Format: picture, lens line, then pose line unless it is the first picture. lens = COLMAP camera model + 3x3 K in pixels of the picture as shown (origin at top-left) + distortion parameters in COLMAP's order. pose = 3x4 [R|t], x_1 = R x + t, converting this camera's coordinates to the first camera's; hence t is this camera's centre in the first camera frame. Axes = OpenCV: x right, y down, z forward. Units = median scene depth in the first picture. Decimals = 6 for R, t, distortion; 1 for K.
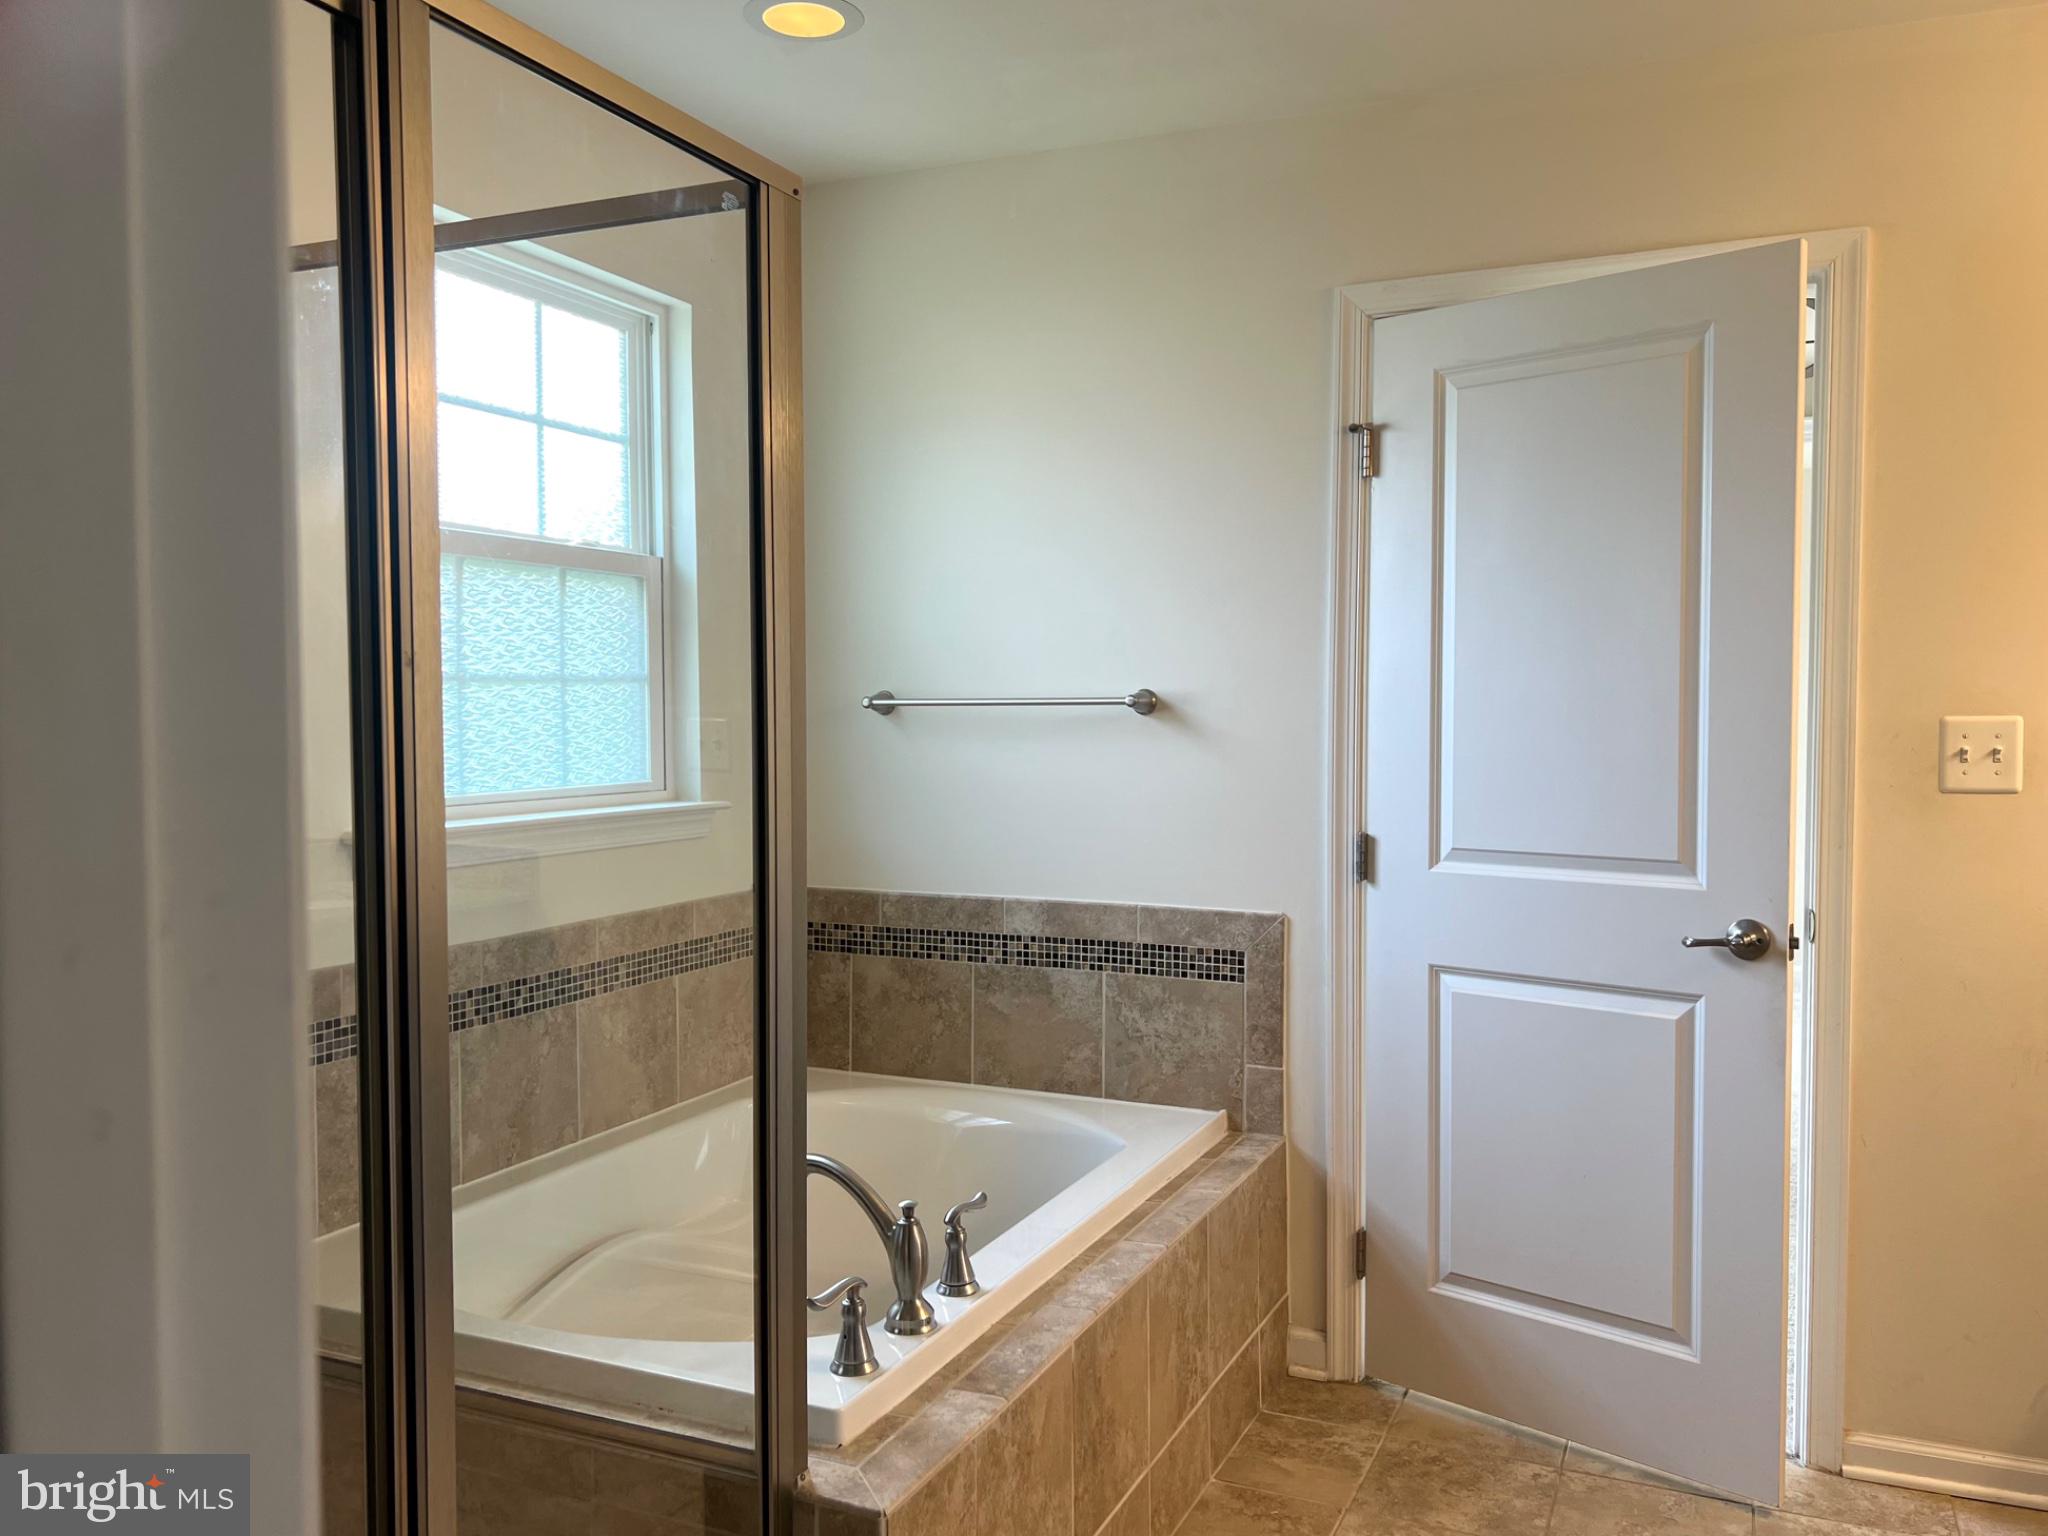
lens RADIAL K [[1534.1, 0, 1024.0], [0, 1534.1, 768.0], [0, 0, 1]] dist [0.025000, -0.010262]
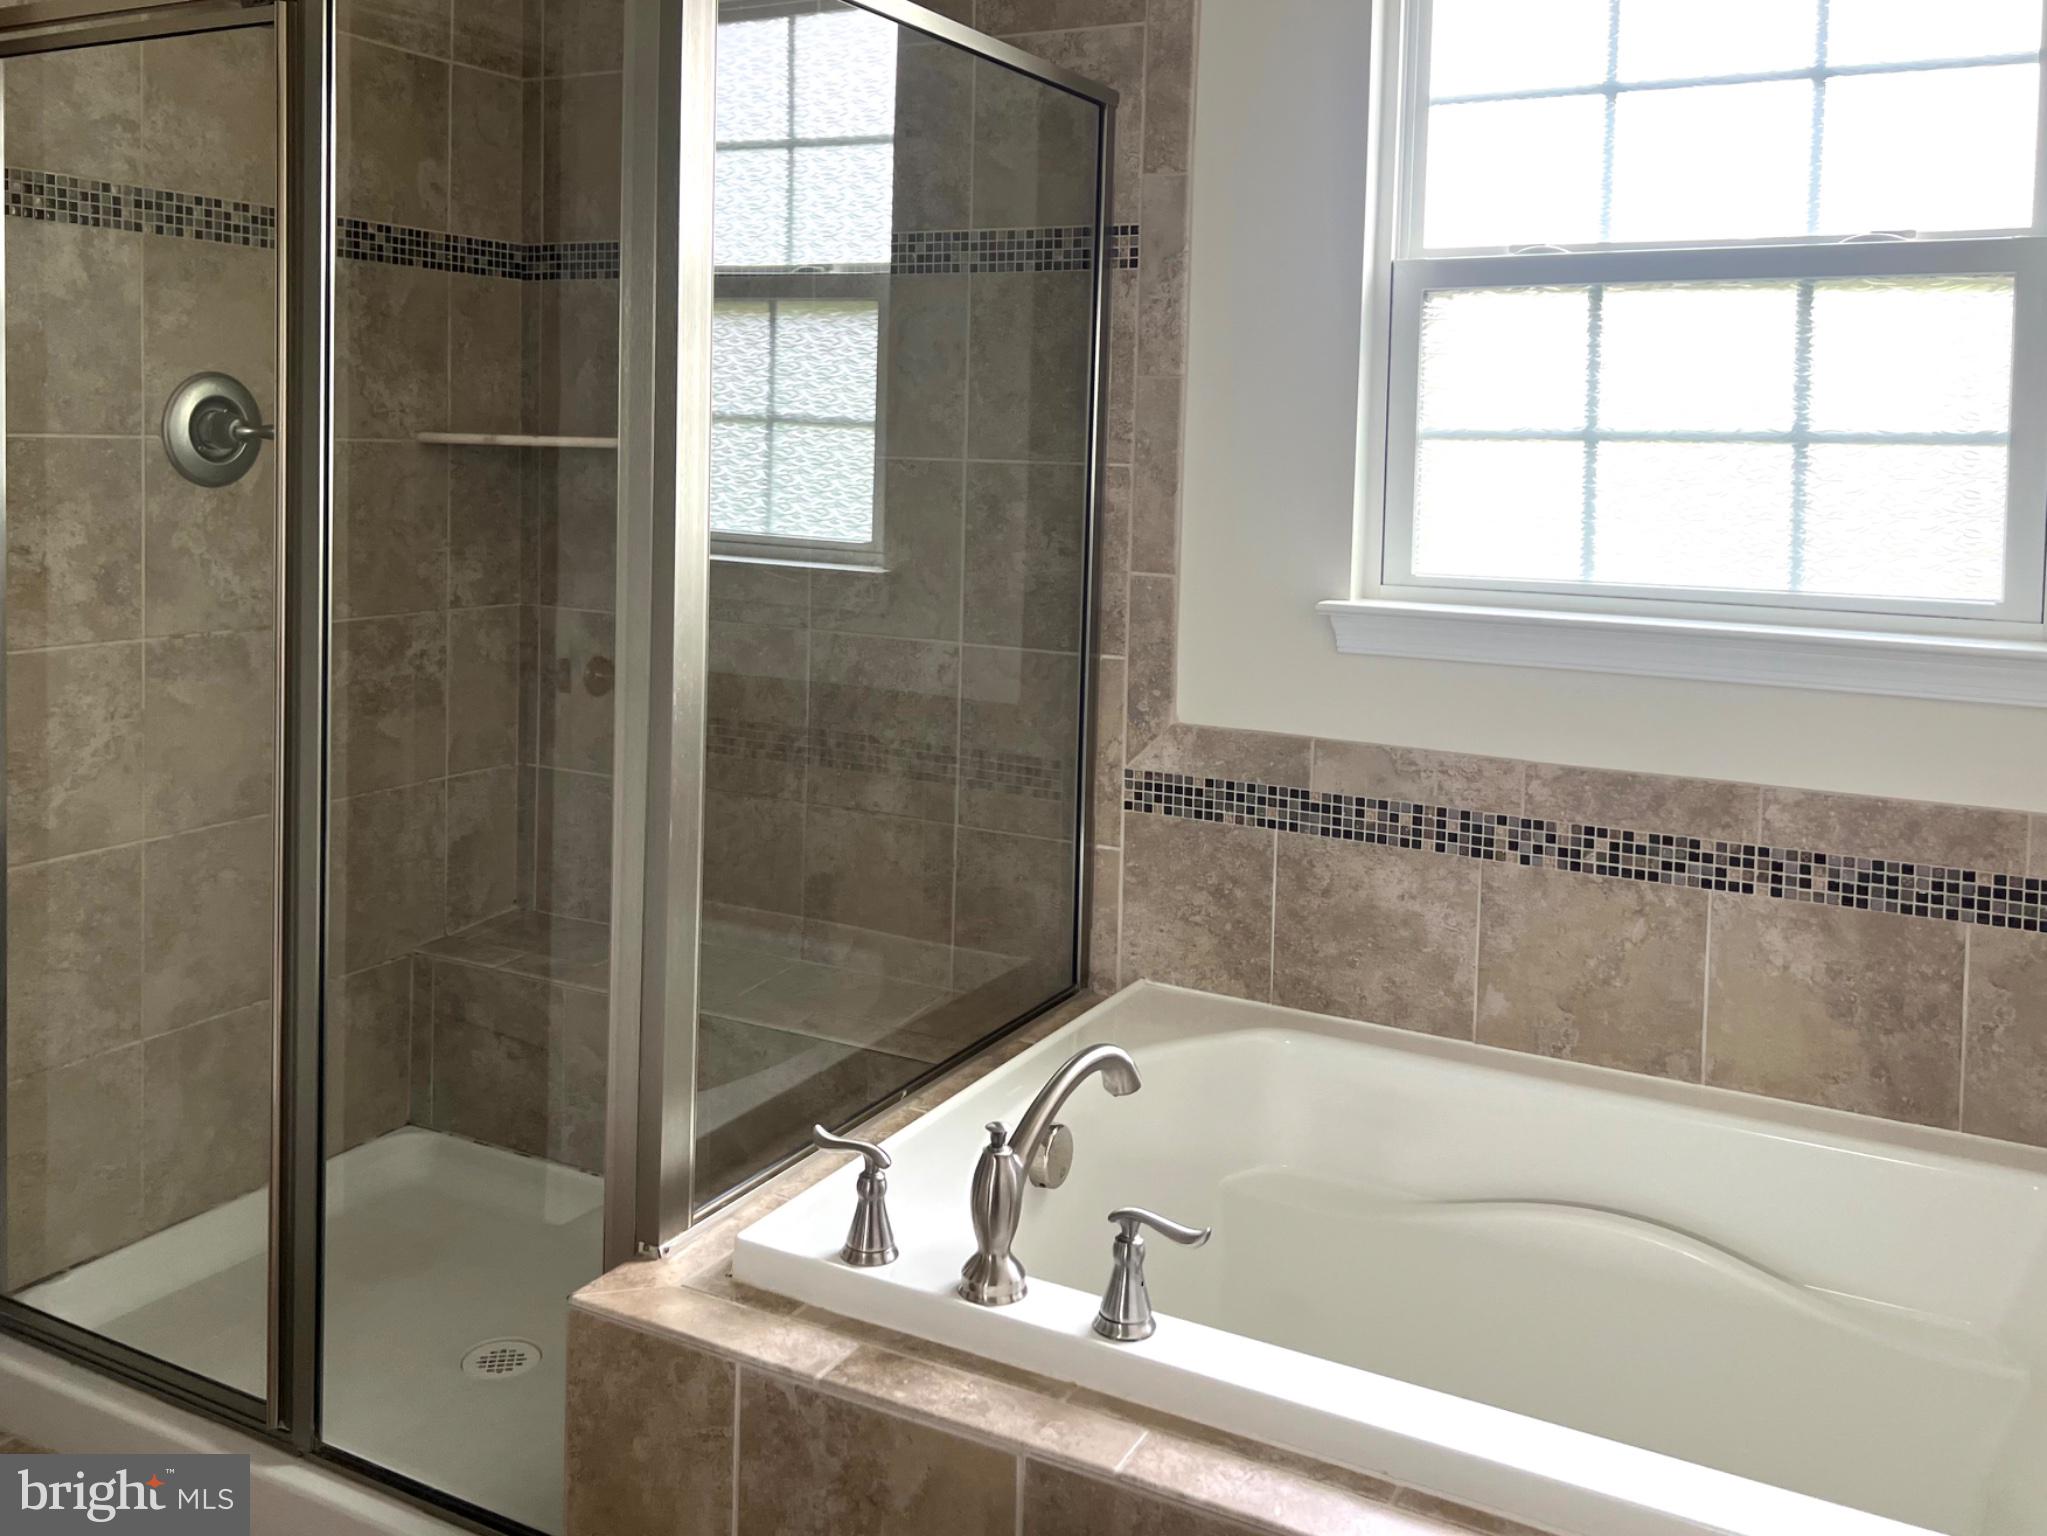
lens RADIAL K [[1811.7, 0, 1021.5], [0, 1811.7, 822.6], [0, 0, 1]] dist [0.012992, -0.001384]
pose [[-0.039425, 0.232203, -0.971868, 0.544036], [-0.060469, 0.970287, 0.234279, -0.055229], [0.997391, 0.068004, -0.024213, 0.744871]]
